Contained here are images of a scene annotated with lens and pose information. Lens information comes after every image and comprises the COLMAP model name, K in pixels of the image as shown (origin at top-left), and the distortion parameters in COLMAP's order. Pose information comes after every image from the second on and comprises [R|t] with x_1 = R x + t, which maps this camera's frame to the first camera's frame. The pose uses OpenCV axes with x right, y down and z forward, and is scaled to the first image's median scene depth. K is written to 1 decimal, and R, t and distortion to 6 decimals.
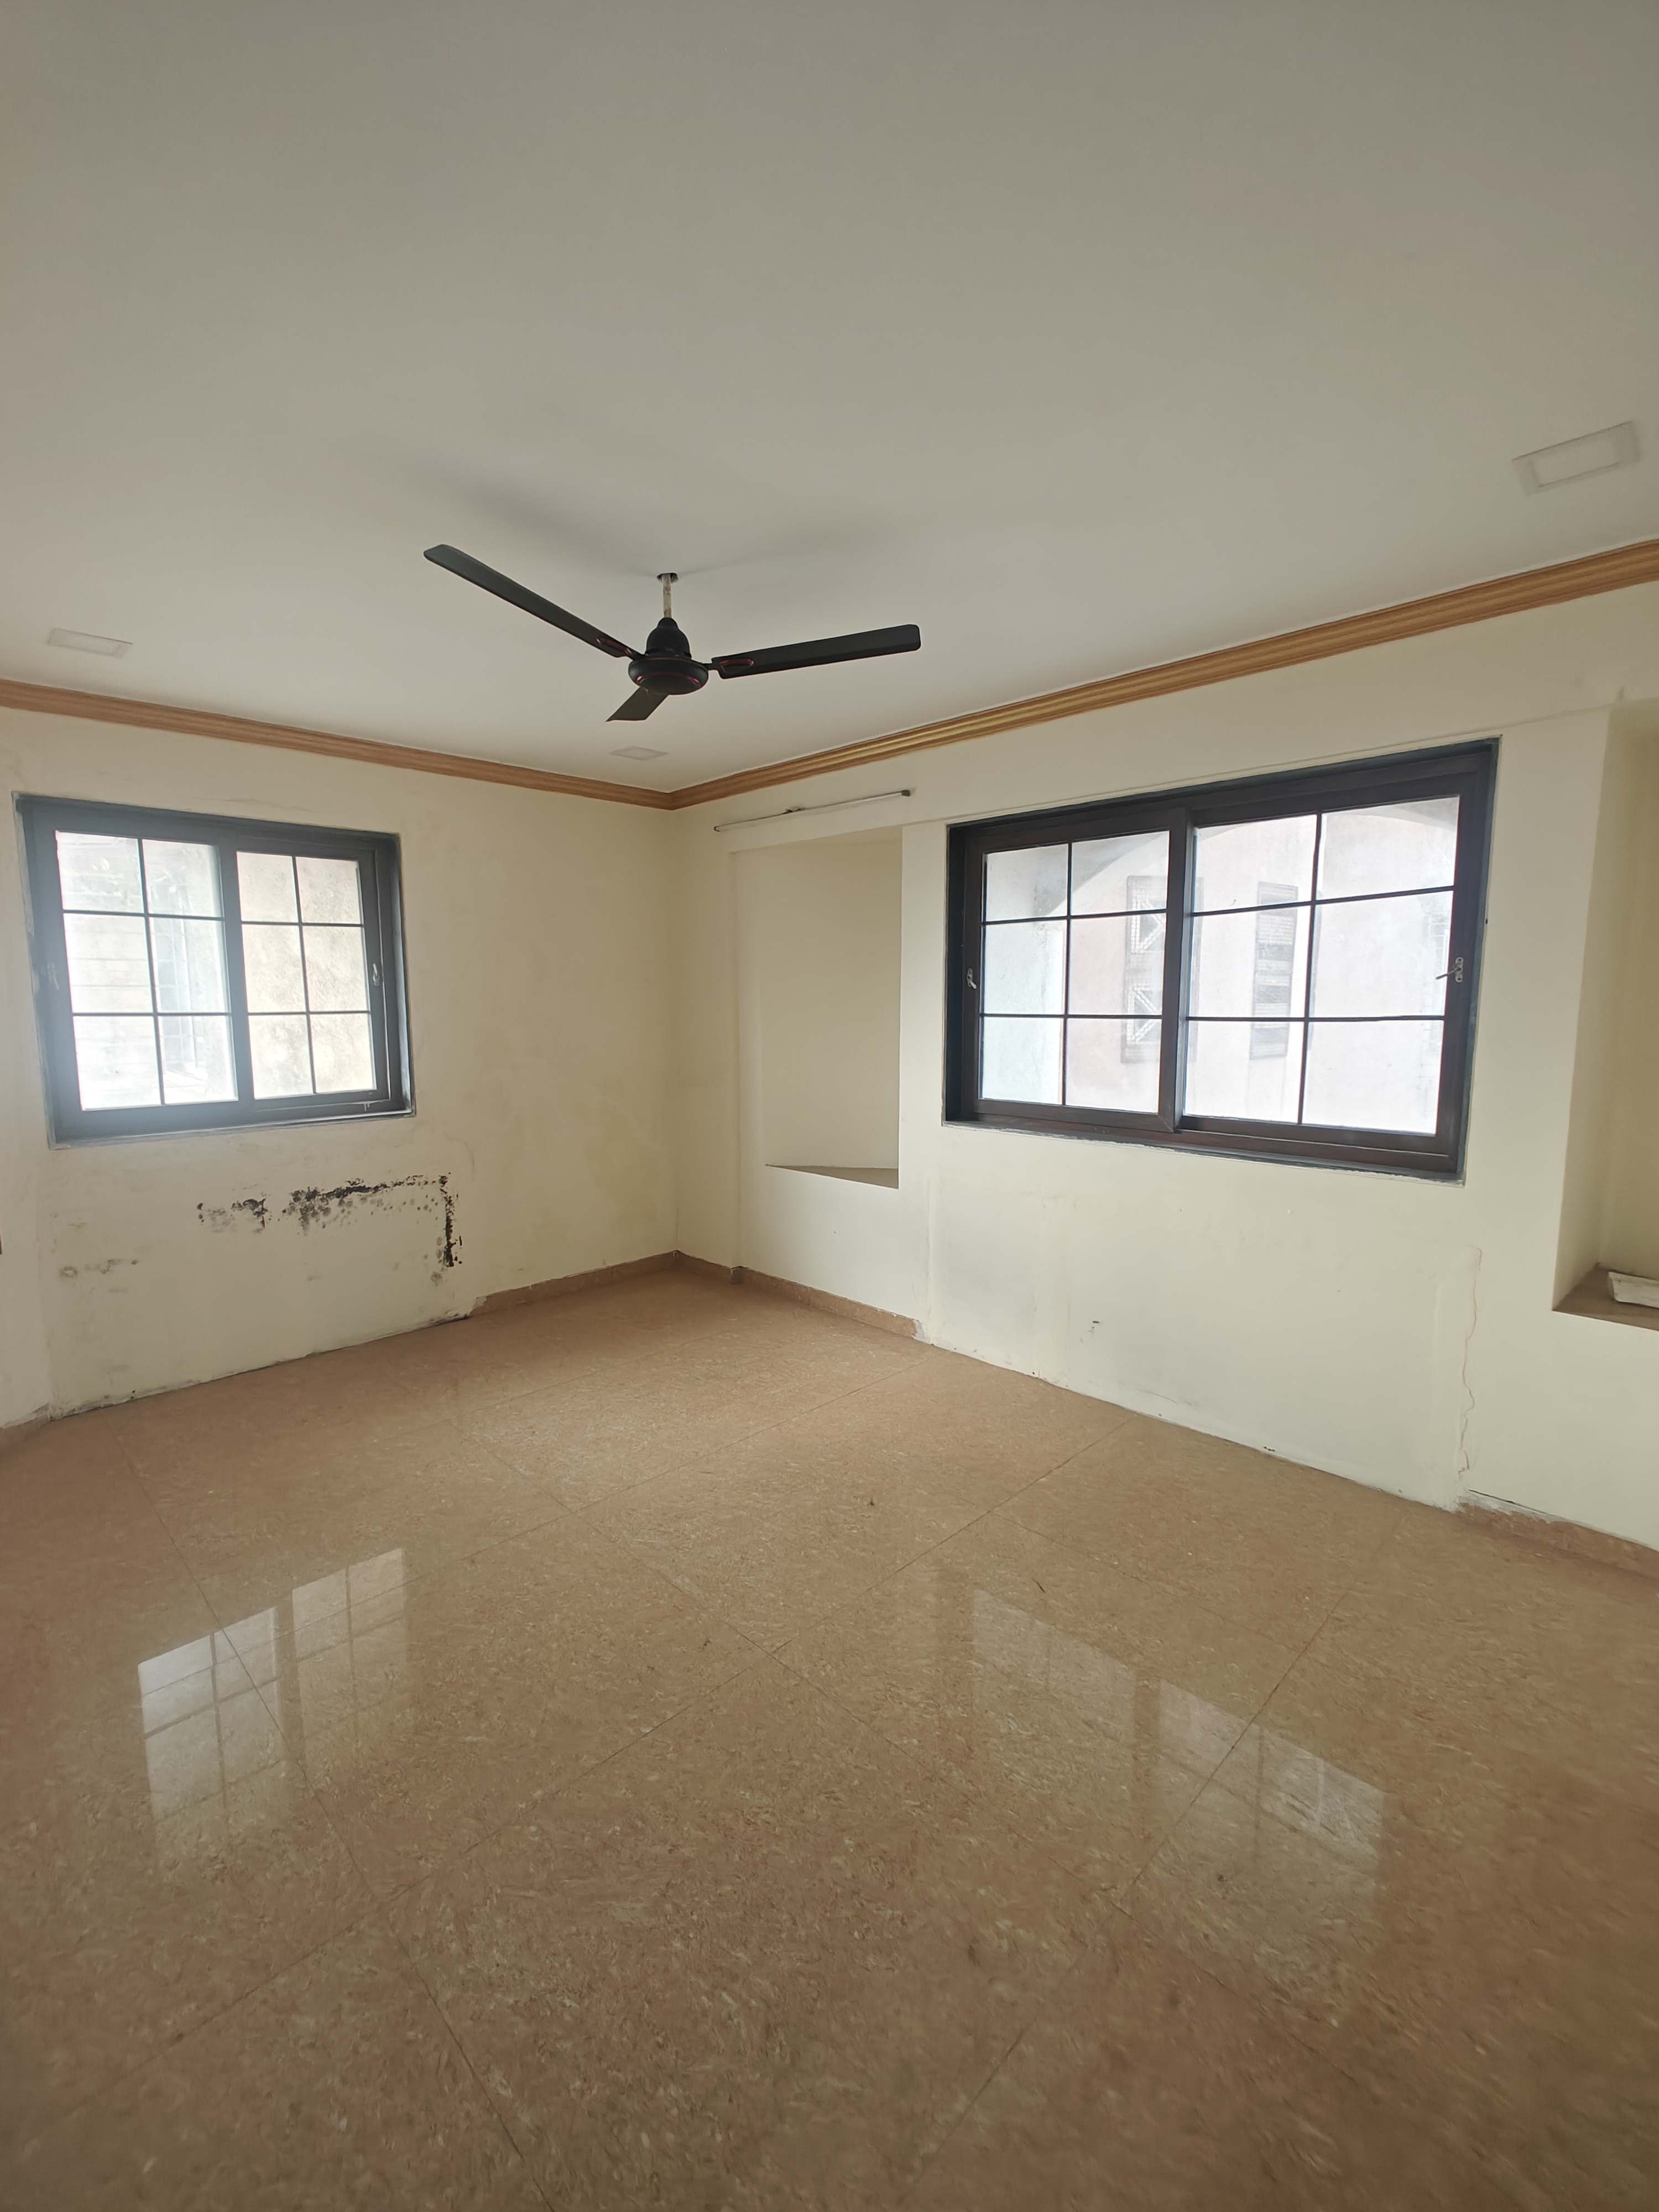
lens RADIAL K [[928.2, 0, 821.6], [0, 928.2, 1113.7], [0, 0, 1]] dist [-0.002988, 0.000982]
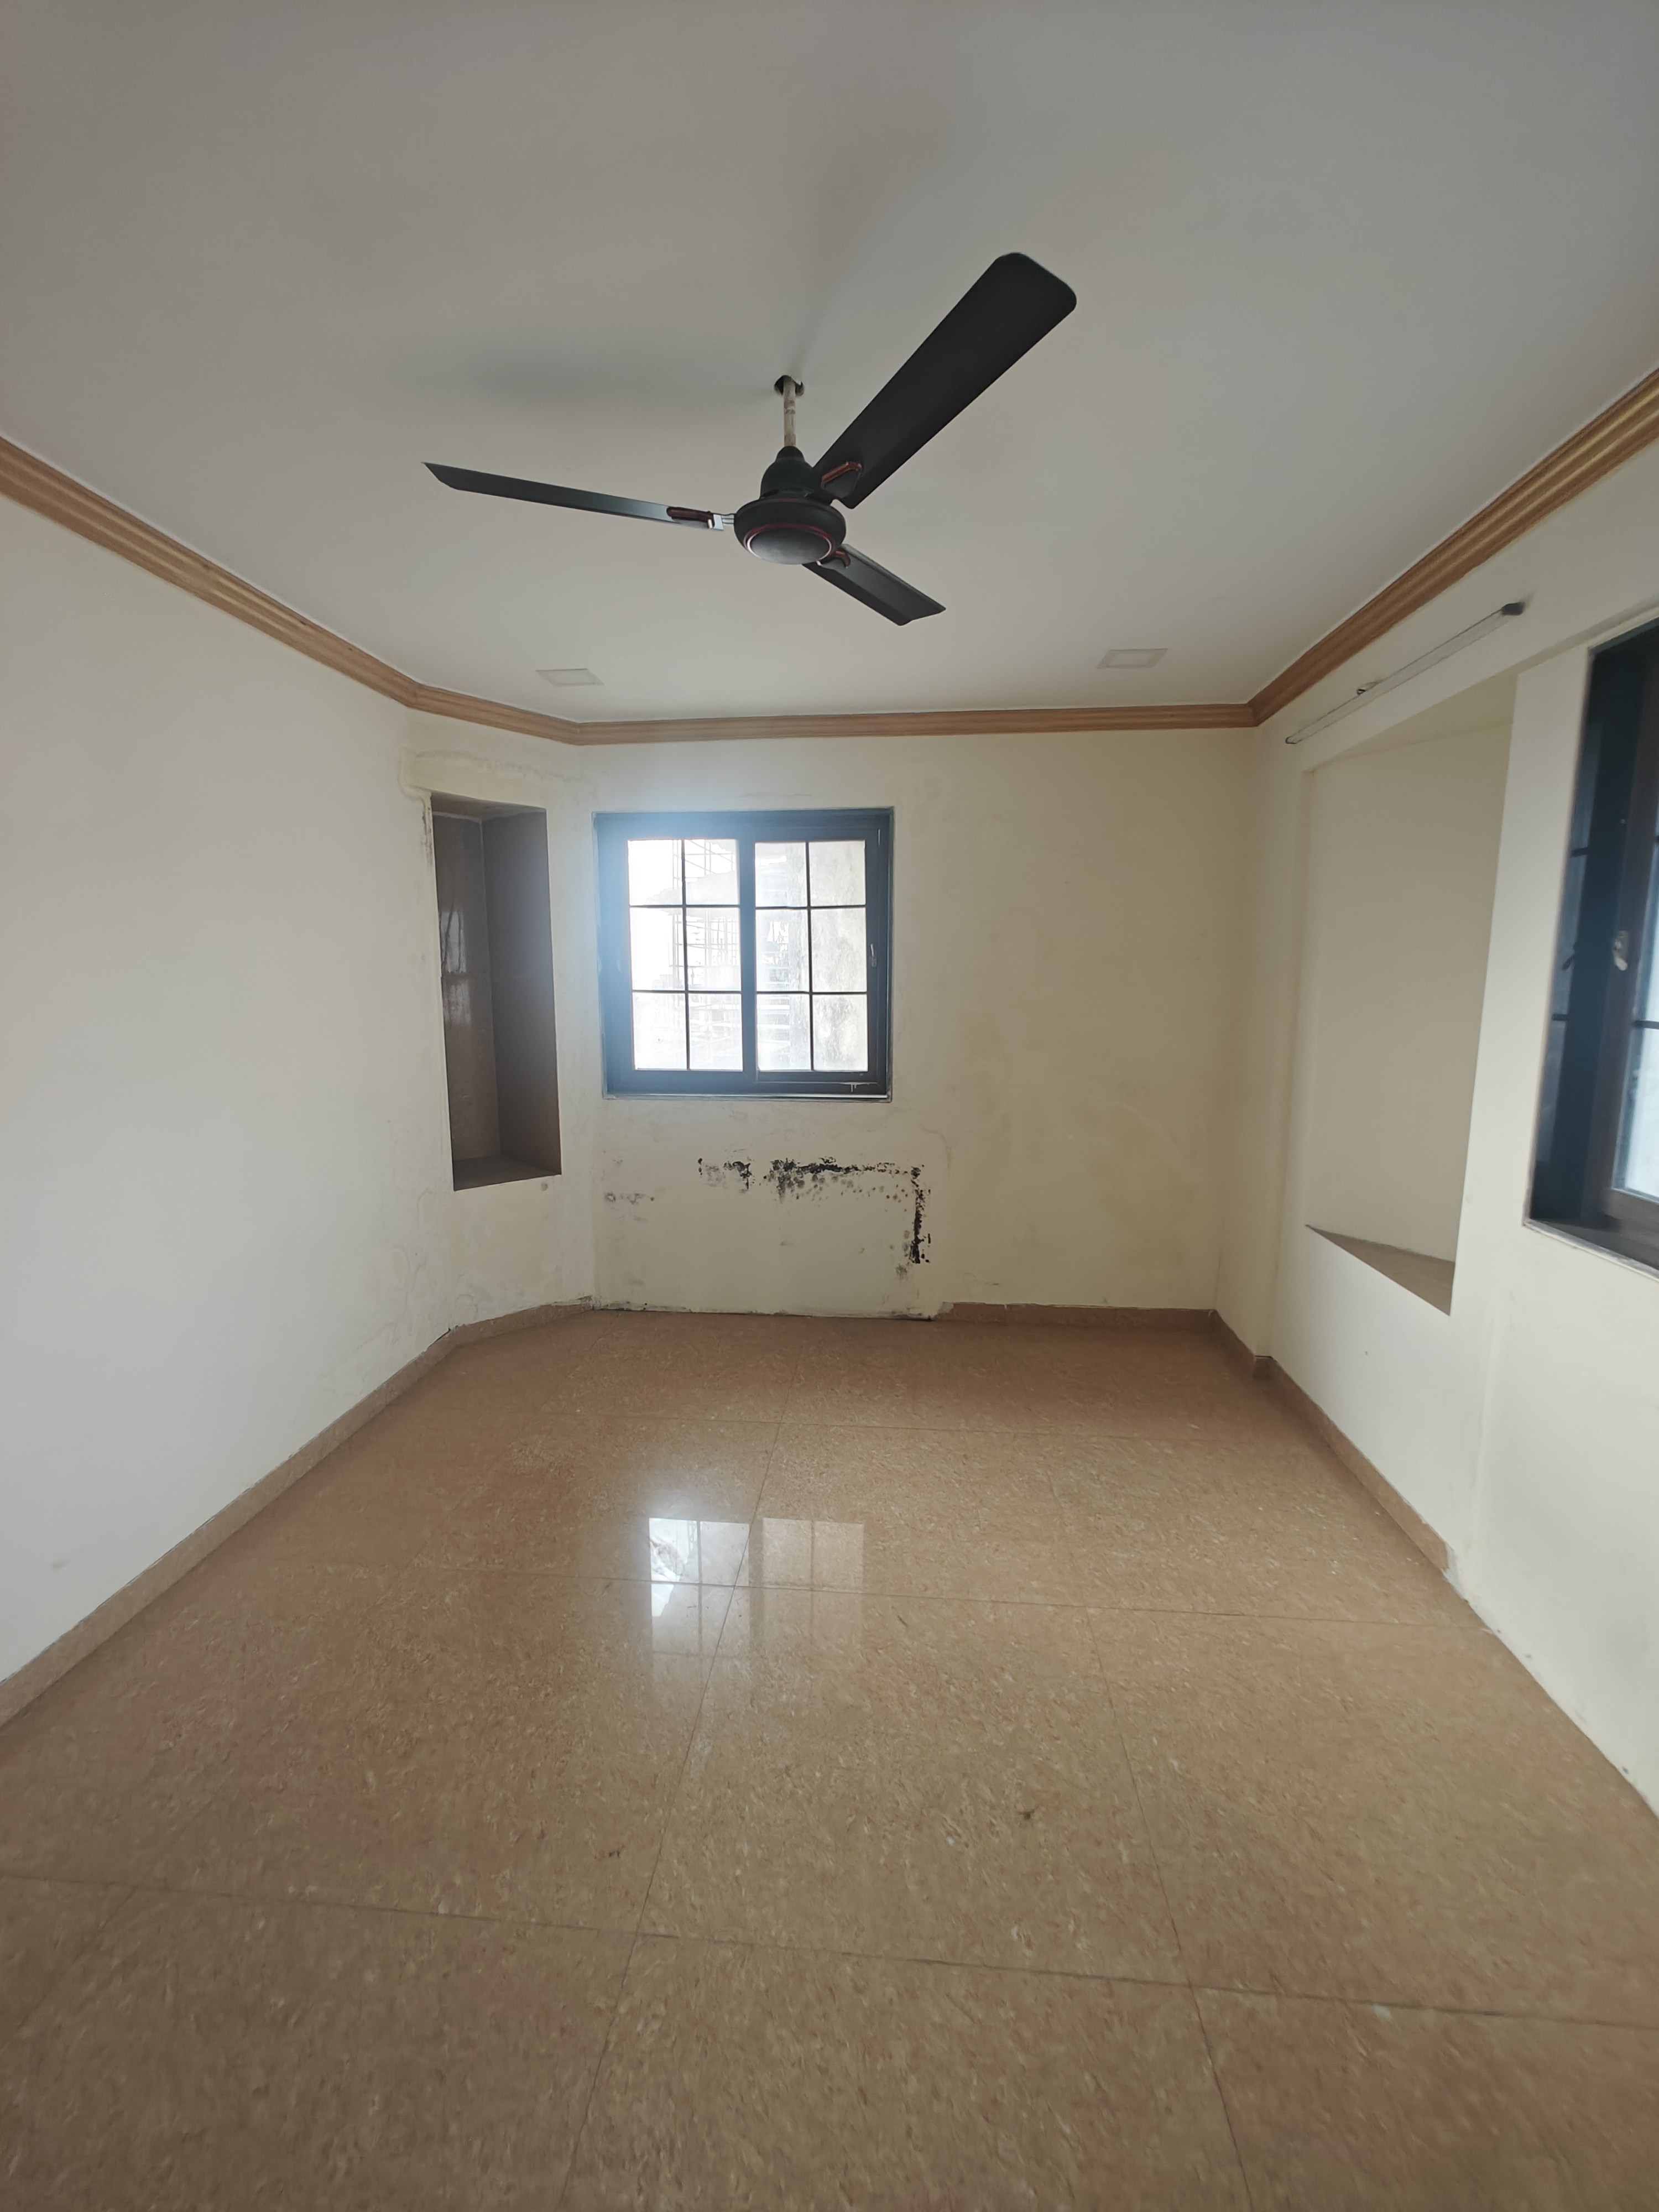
lens RADIAL K [[928.2, 0, 823.2], [0, 928.2, 1113.1], [0, 0, 1]] dist [-0.002988, 0.000982]
pose [[0.652733, 0.116553, -0.748568, 0.265706], [-0.098336, 0.992770, 0.068829, -0.049821], [0.751179, 0.028684, 0.659475, 0.344657]]
